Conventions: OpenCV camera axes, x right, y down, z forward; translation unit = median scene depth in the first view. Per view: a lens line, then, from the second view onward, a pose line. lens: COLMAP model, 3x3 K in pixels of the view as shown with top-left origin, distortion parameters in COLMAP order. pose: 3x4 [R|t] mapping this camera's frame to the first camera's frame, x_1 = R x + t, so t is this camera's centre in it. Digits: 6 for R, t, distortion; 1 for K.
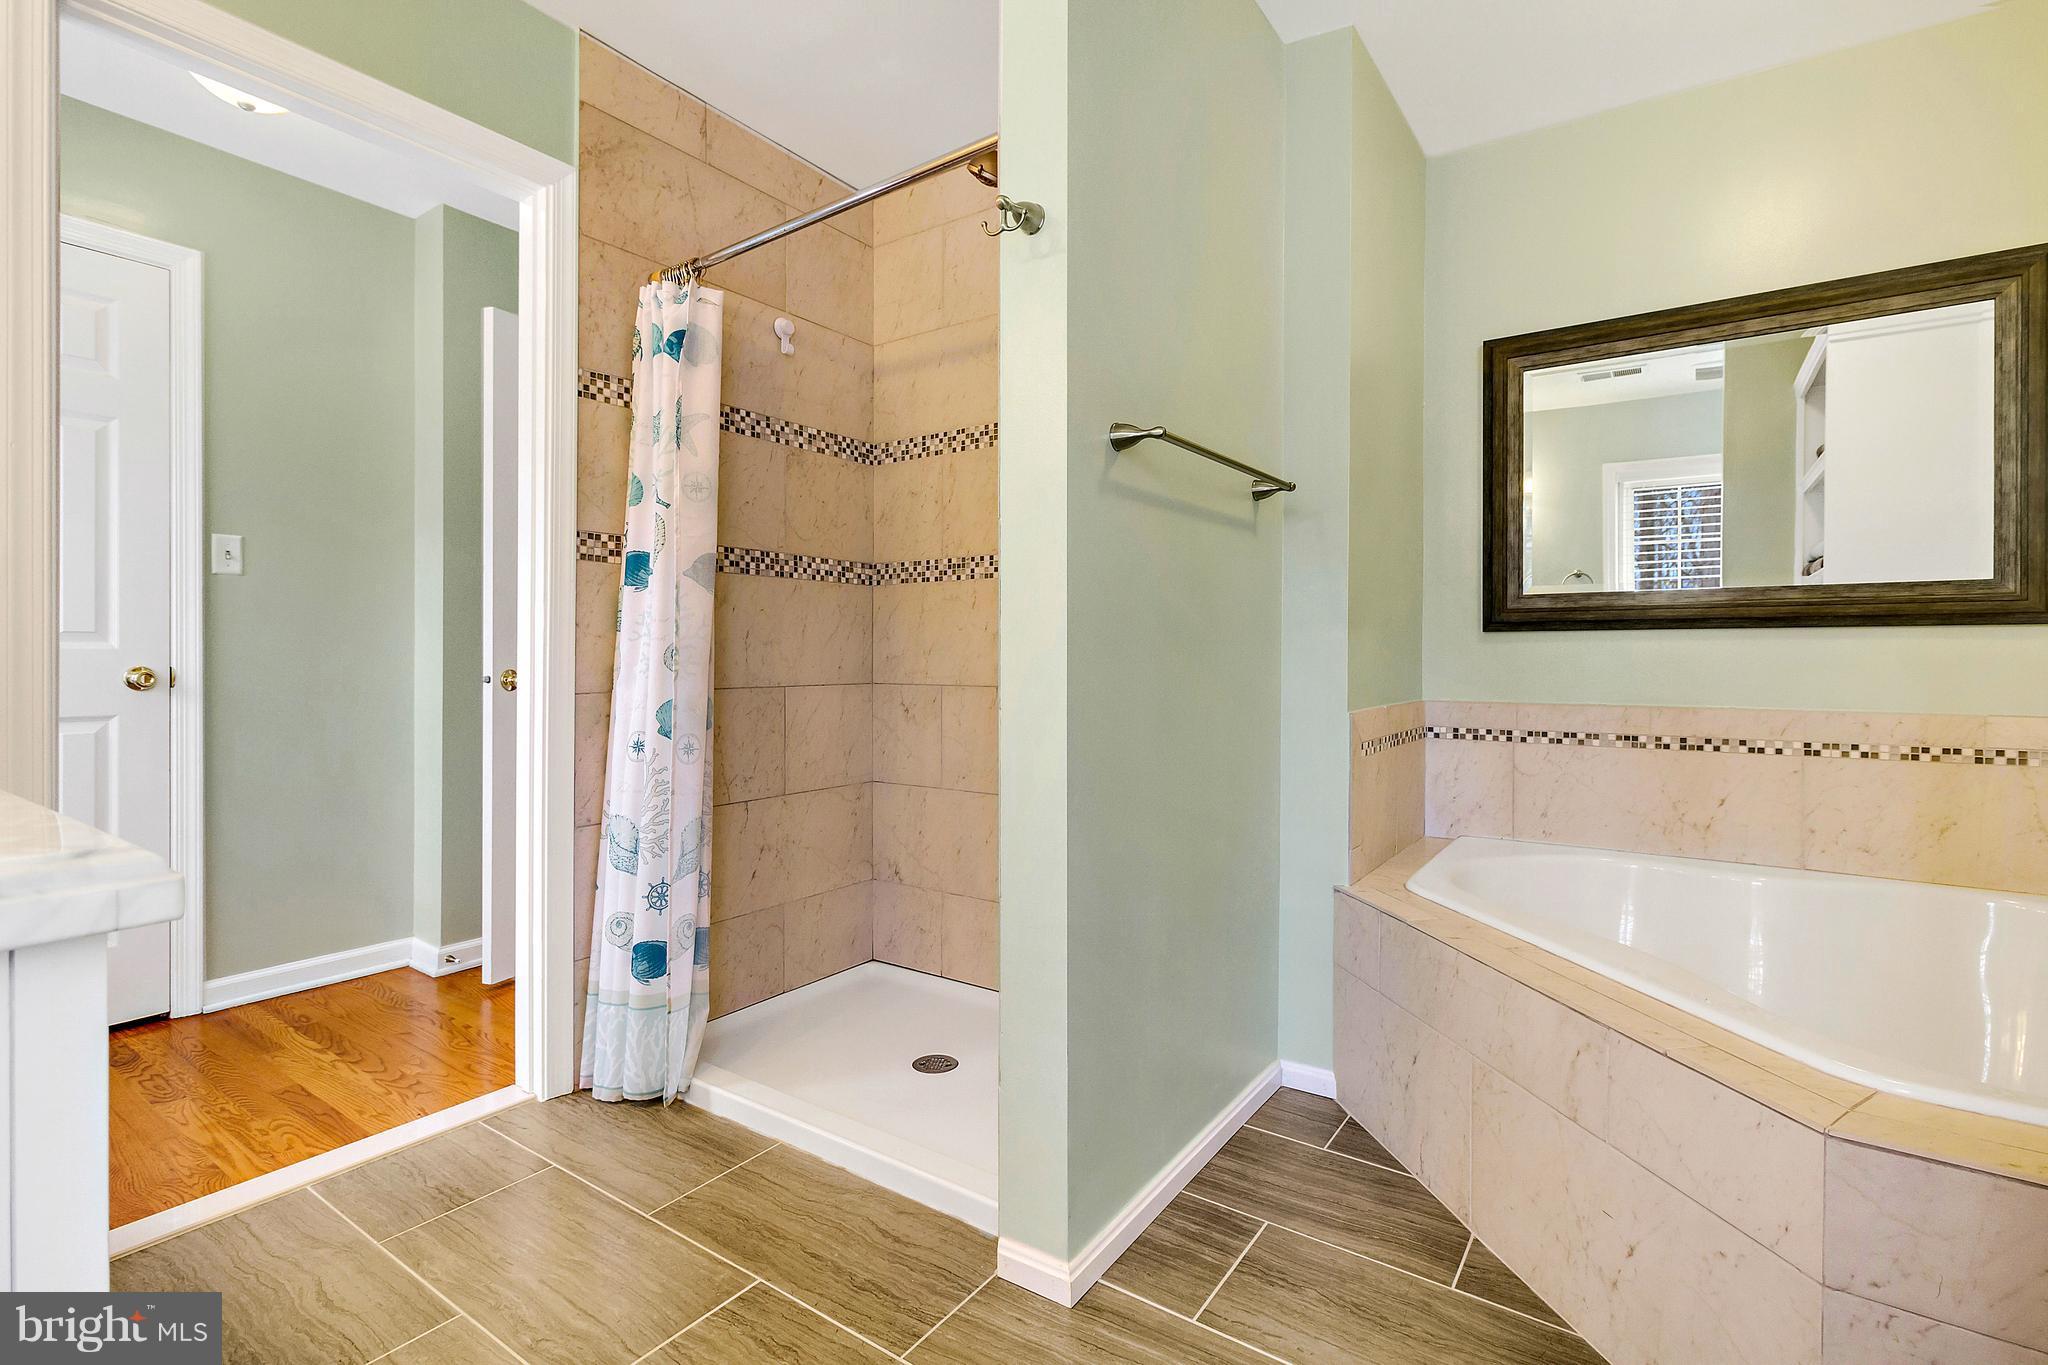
lens RADIAL K [[947.8, 0, 1034.6], [0, 947.8, 673.3], [0, 0, 1]] dist [0.004940, 0.000563]
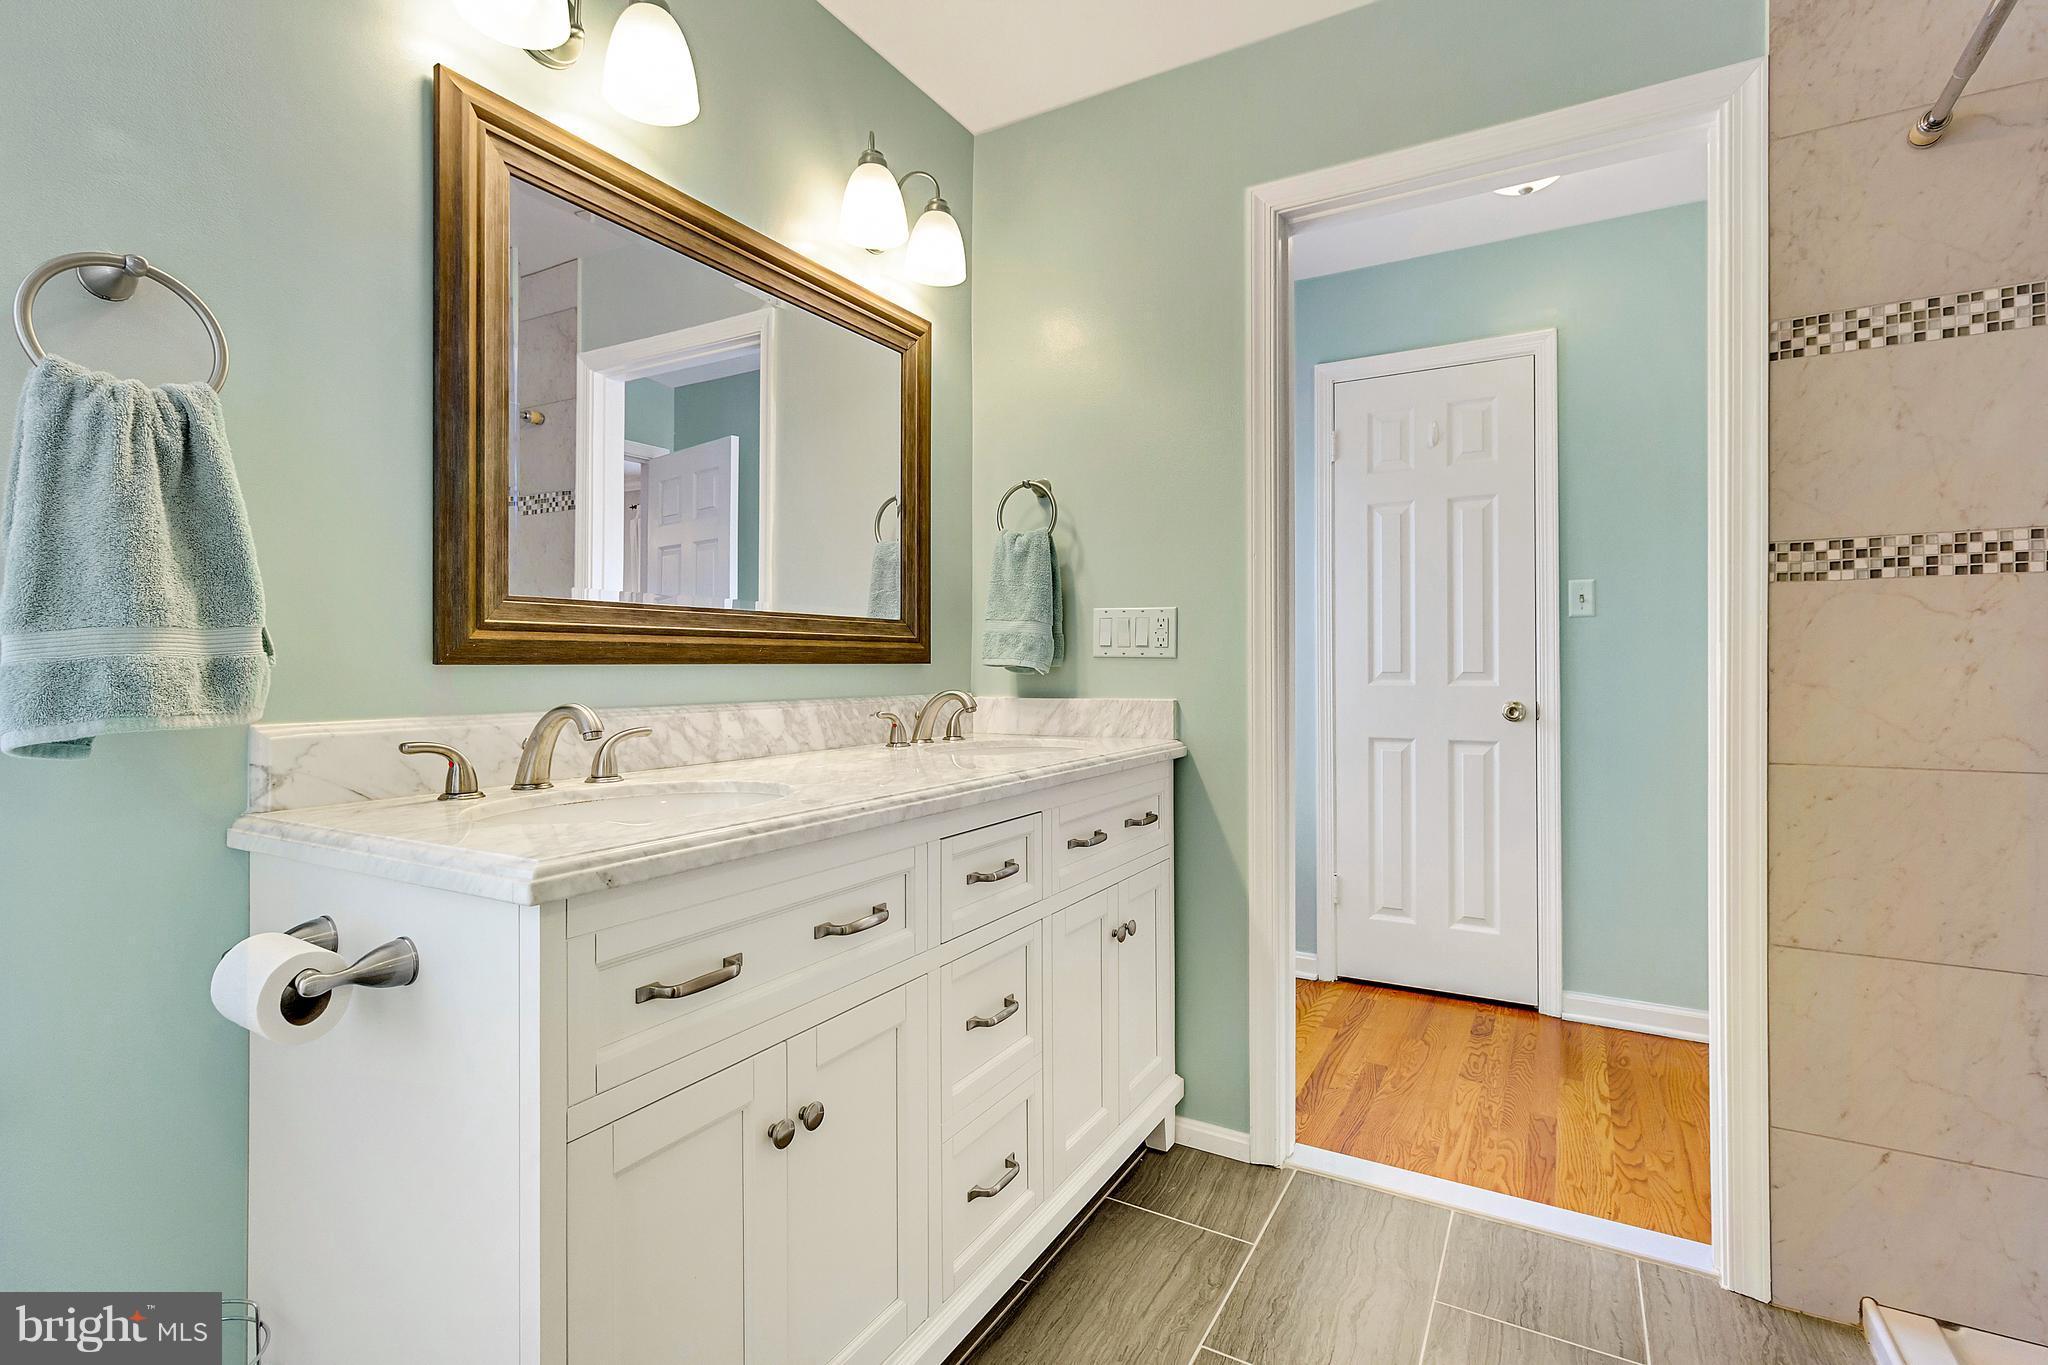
lens RADIAL K [[947.8, 0, 1034.0], [0, 947.8, 667.2], [0, 0, 1]] dist [0.004940, 0.000563]
pose [[0.085676, -0.003041, -0.996318, 0.202169], [-0.013137, 0.999905, -0.004182, -0.042284], [0.996236, 0.013447, 0.085628, 0.361800]]
